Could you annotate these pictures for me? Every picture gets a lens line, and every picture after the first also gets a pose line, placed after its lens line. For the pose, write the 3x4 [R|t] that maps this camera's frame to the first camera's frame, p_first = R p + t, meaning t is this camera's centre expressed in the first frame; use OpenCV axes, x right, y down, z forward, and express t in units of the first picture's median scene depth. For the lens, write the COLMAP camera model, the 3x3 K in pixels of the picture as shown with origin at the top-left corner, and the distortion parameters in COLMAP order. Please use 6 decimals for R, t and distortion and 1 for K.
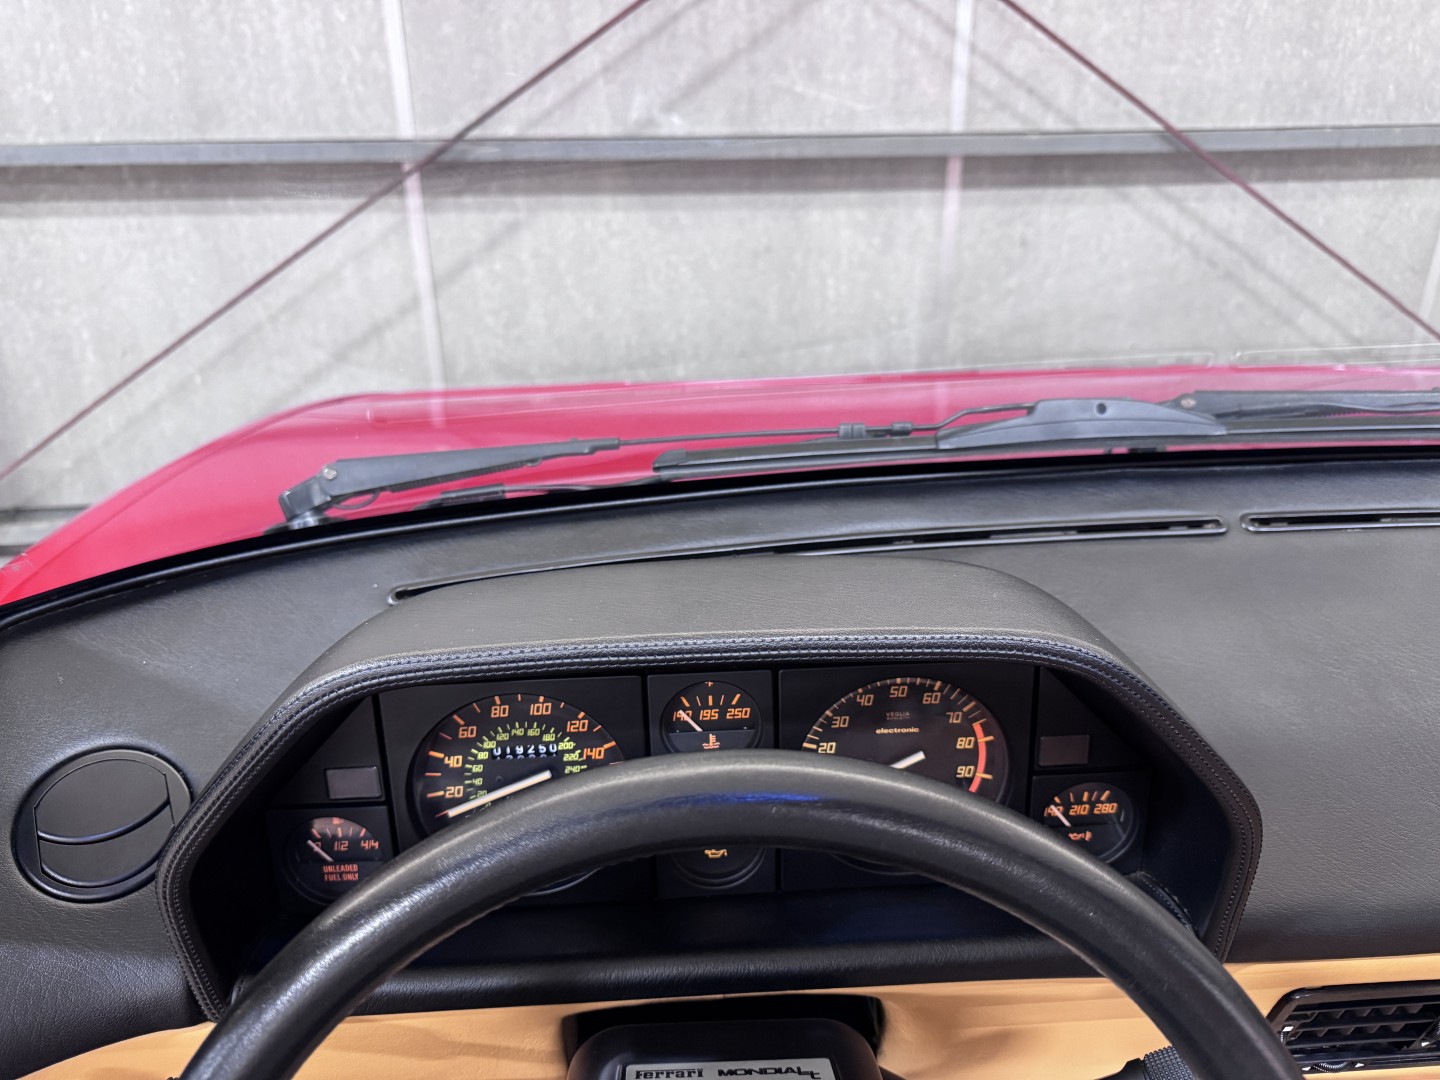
lens RADIAL K [[1052.2, 0, 727.3], [0, 1052.2, 555.3], [0, 0, 1]] dist [-0.011791, -0.004617]
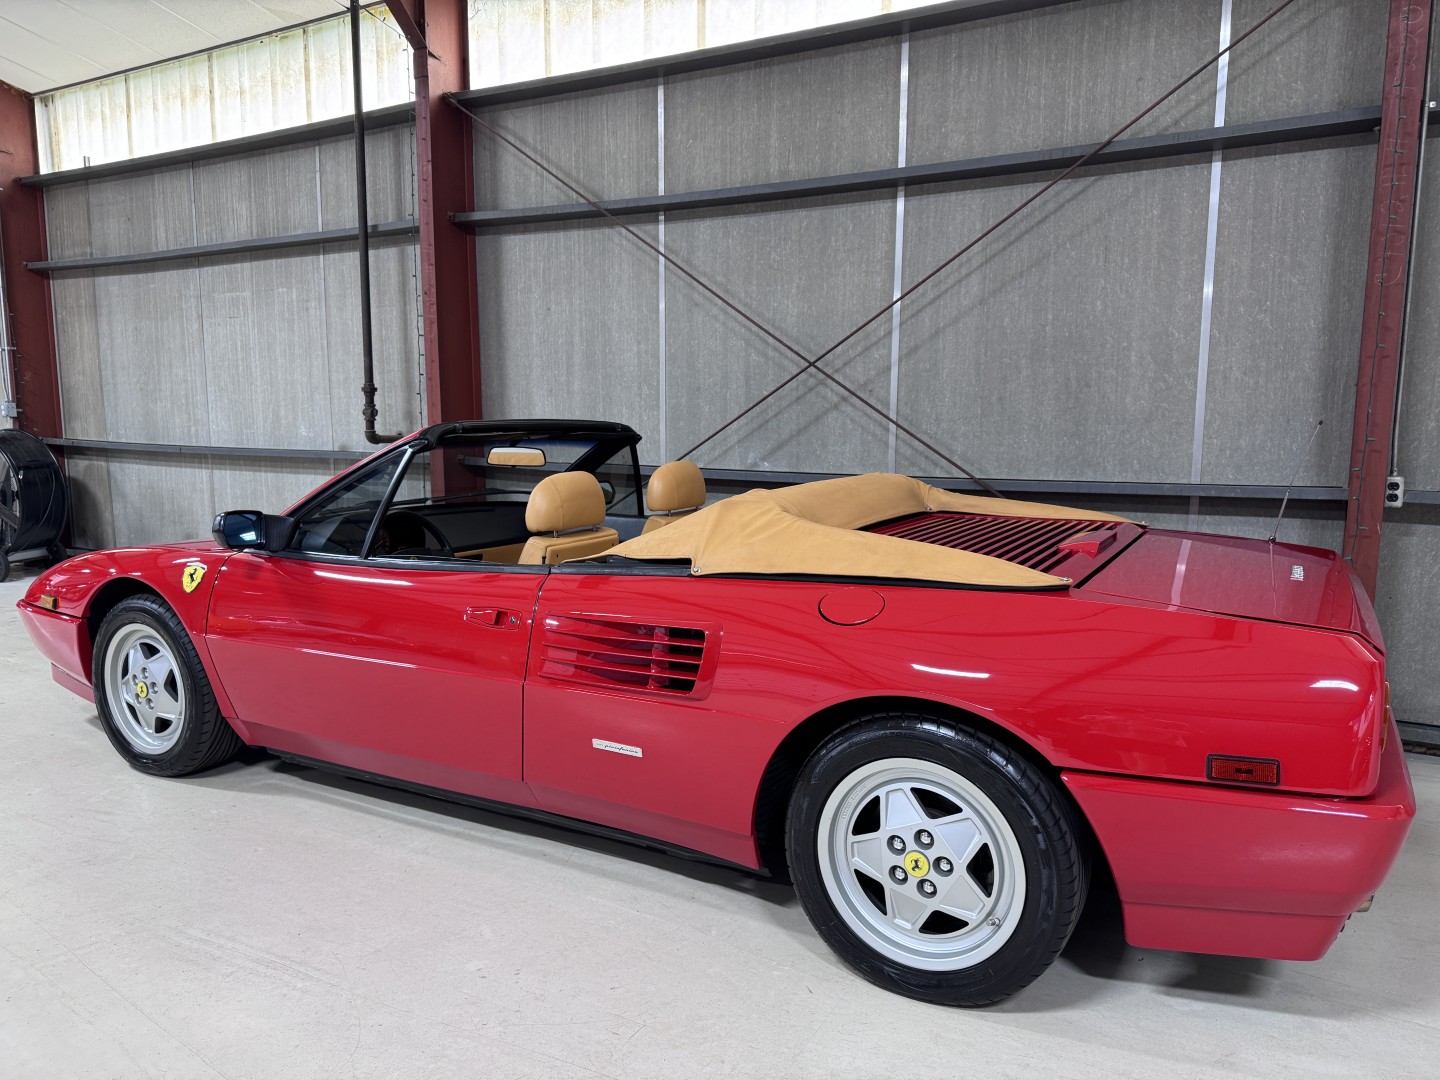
lens RADIAL K [[1008.6, 0, 722.9], [0, 1008.6, 545.2], [0, 0, 1]] dist [0.164823, -0.351539]
pose [[0.838684, 0.087889, -0.537480, 1.051555], [-0.237916, 0.946870, -0.216411, 0.227801], [0.489903, 0.309375, 0.815035, -0.724681]]
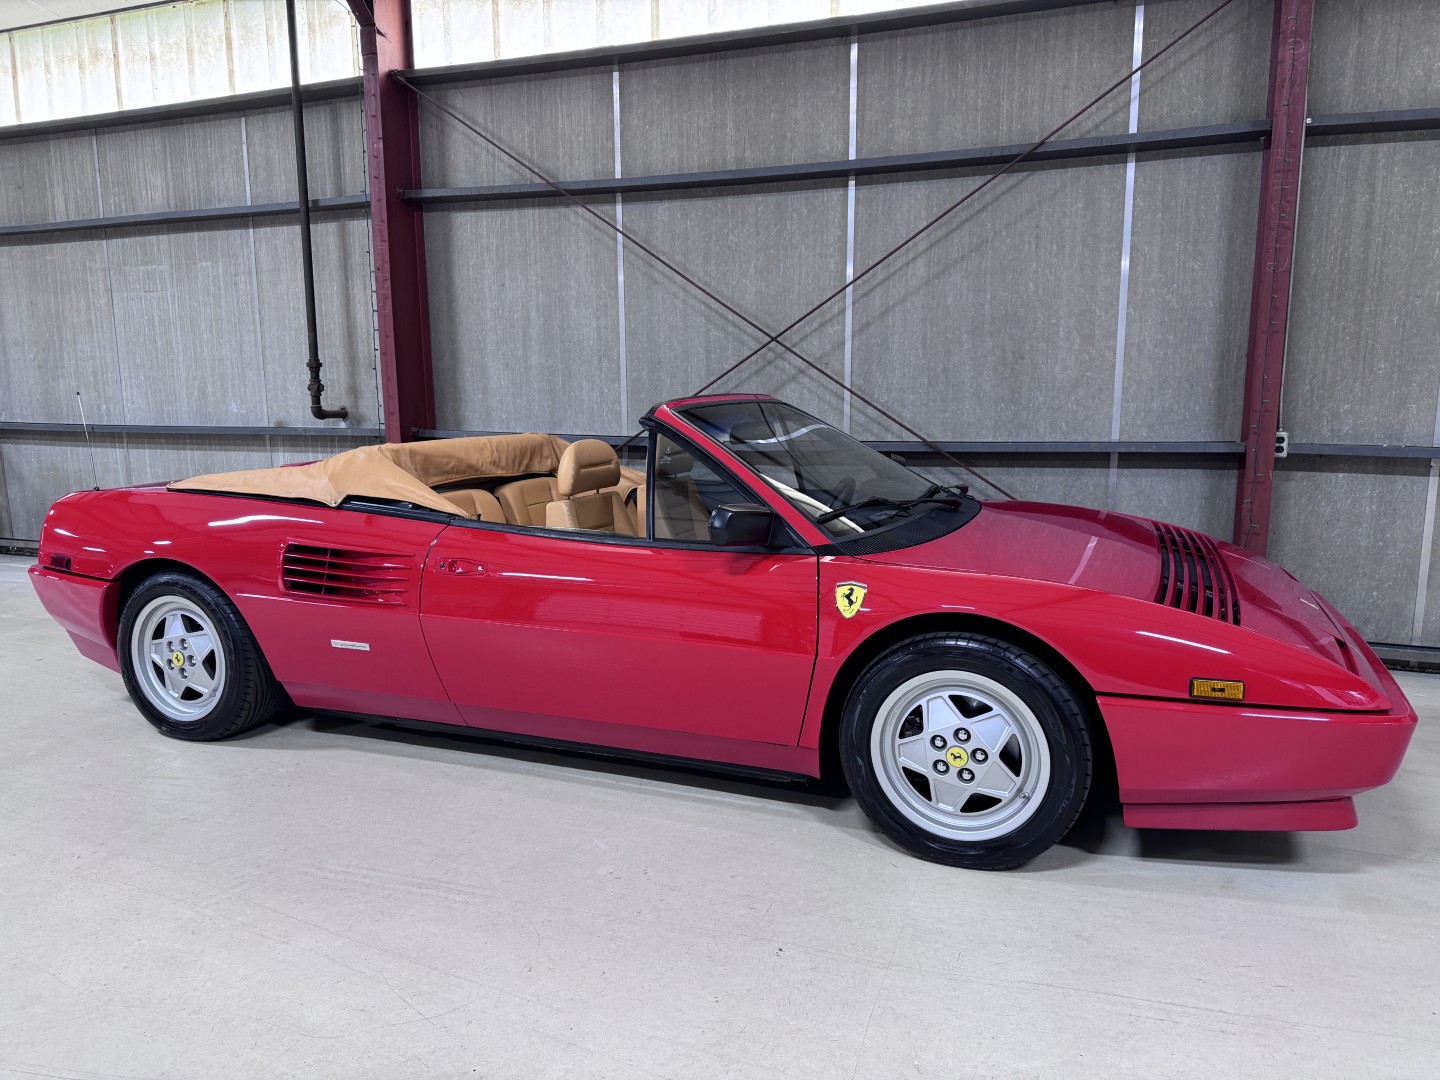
lens RADIAL K [[1008.0, 0, 722.3], [0, 1008.0, 544.9], [0, 0, 1]] dist [0.135213, -0.231244]
pose [[0.911186, 0.073185, -0.405444, 0.903237], [-0.174772, 0.959825, -0.219525, 0.335266], [0.373089, 0.270888, 0.887369, -0.969702]]
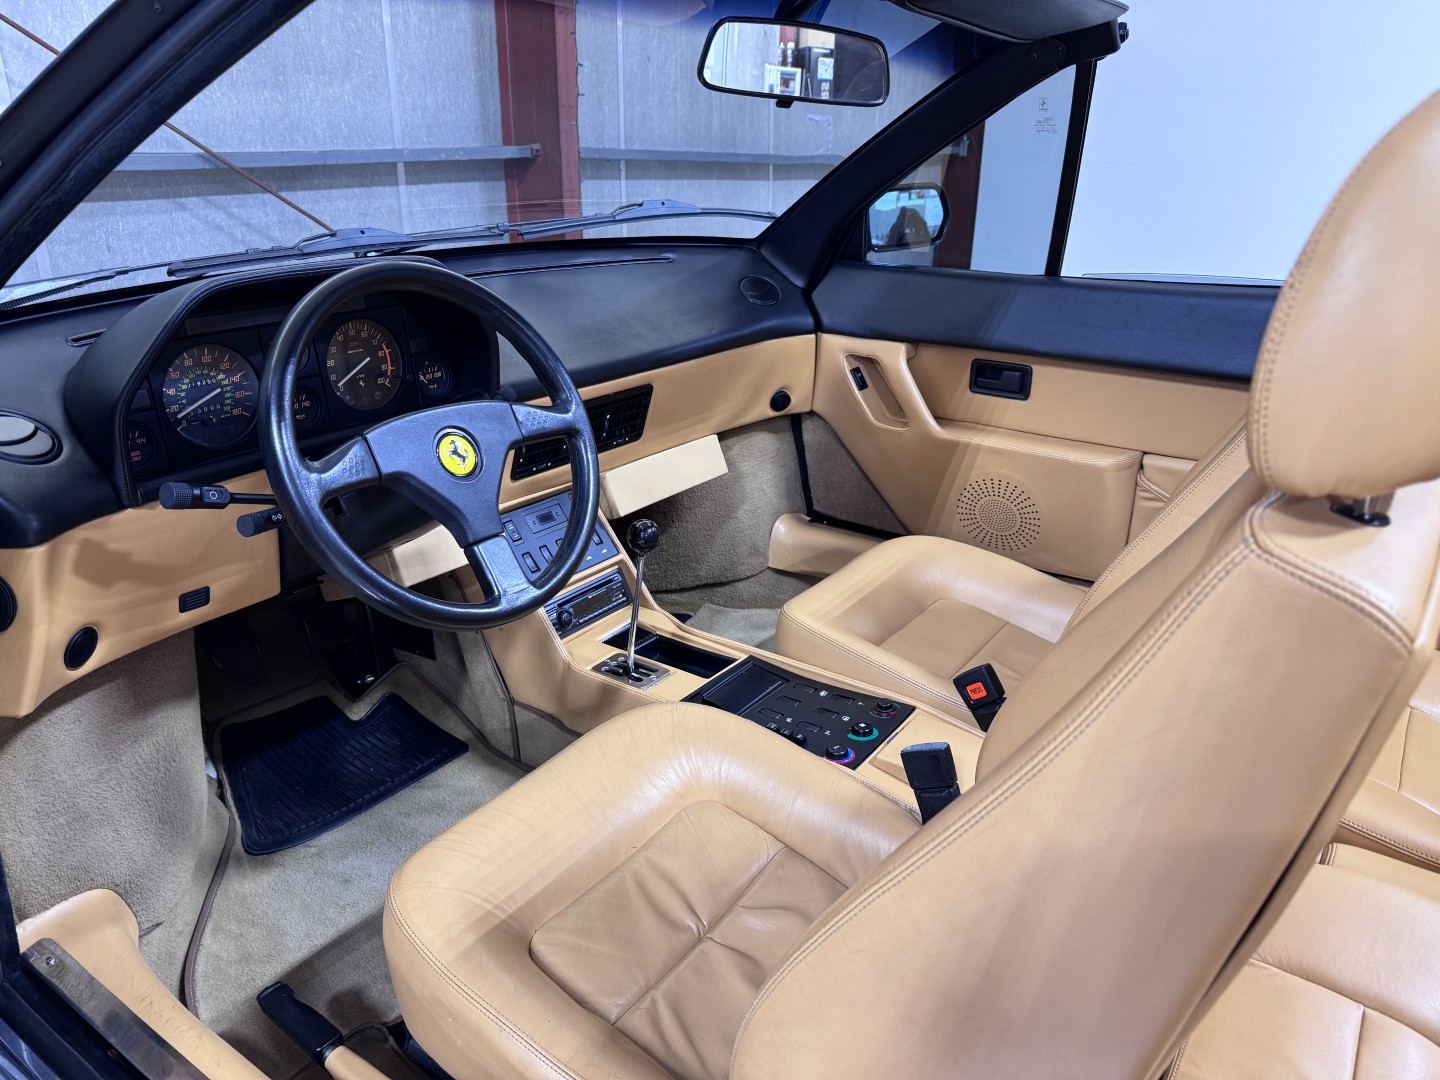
lens RADIAL K [[1013.4, 0, 721.8], [0, 1013.4, 548.9], [0, 0, 1]] dist [0.051946, -0.092031]
pose [[0.615510, -0.277365, 0.737710, -0.262758], [0.310308, 0.945709, 0.096662, 0.142723], [-0.724470, 0.169421, 0.668162, -0.240810]]
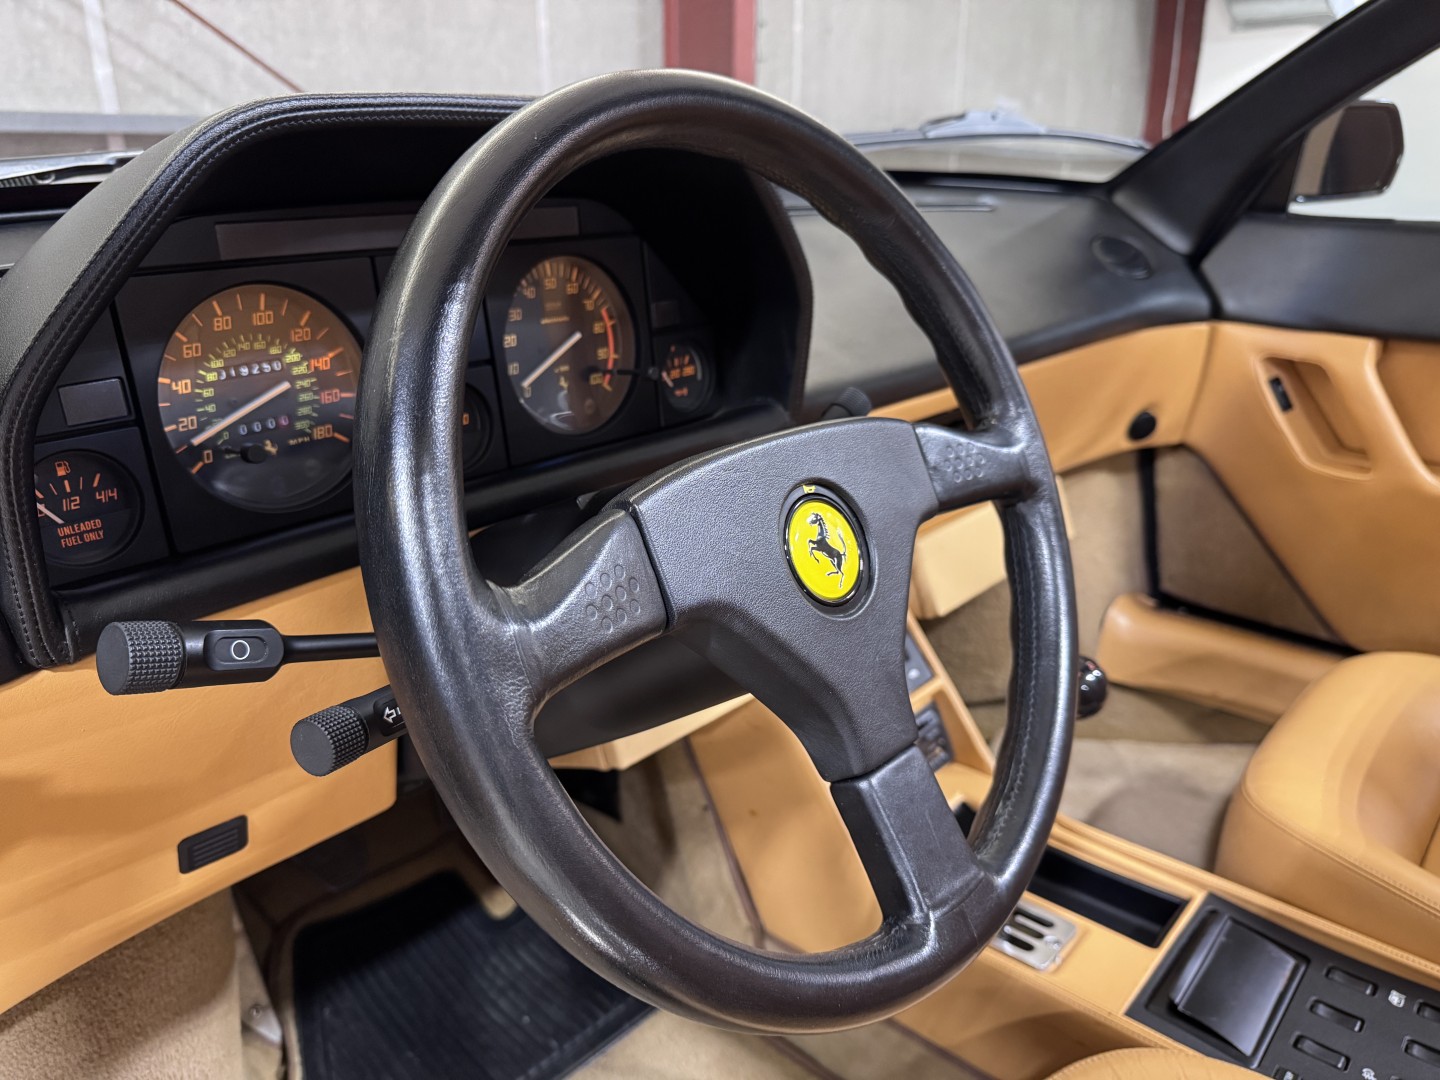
lens RADIAL K [[1033.8, 0, 719.0], [0, 1033.8, 553.2], [0, 0, 1]] dist [0.015363, -0.026037]
pose [[0.698312, -0.241533, 0.673811, -0.132112], [0.286258, 0.957029, 0.046388, 0.097827], [-0.656061, 0.160490, 0.737446, 0.009135]]
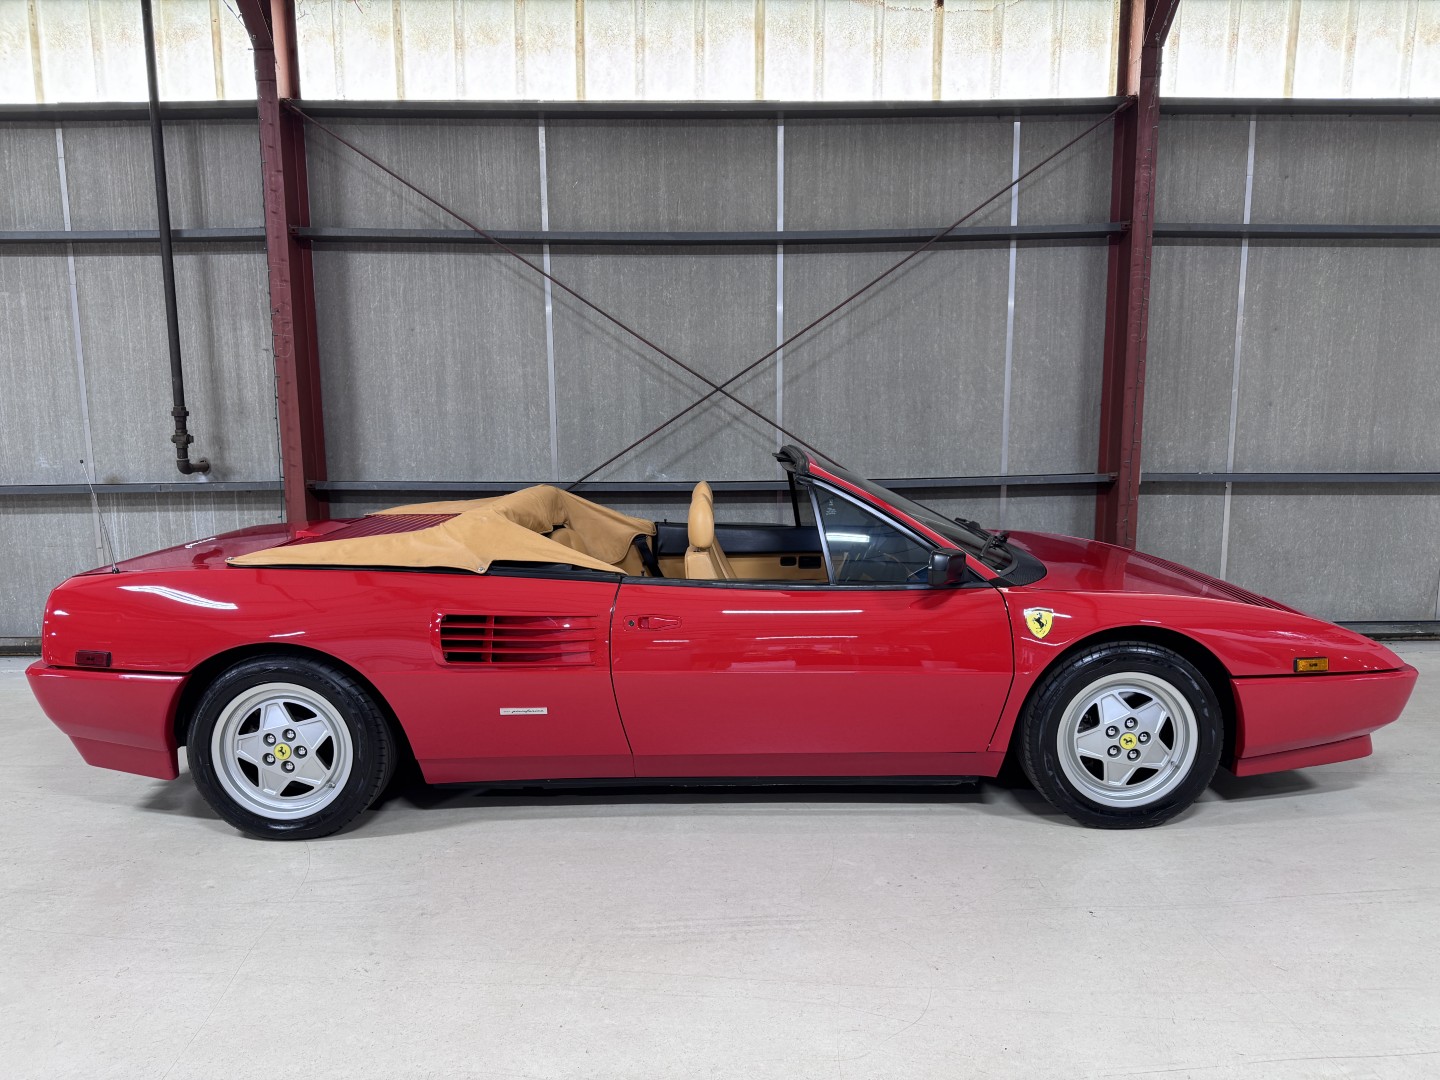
lens RADIAL K [[1008.0, 0, 722.3], [0, 1008.0, 544.9], [0, 0, 1]] dist [0.135213, -0.231244]
pose [[0.999252, 0.007858, -0.037875, 0.185194], [-0.018079, 0.960497, -0.277703, 0.411719], [0.034196, 0.278179, 0.959920, -1.267896]]
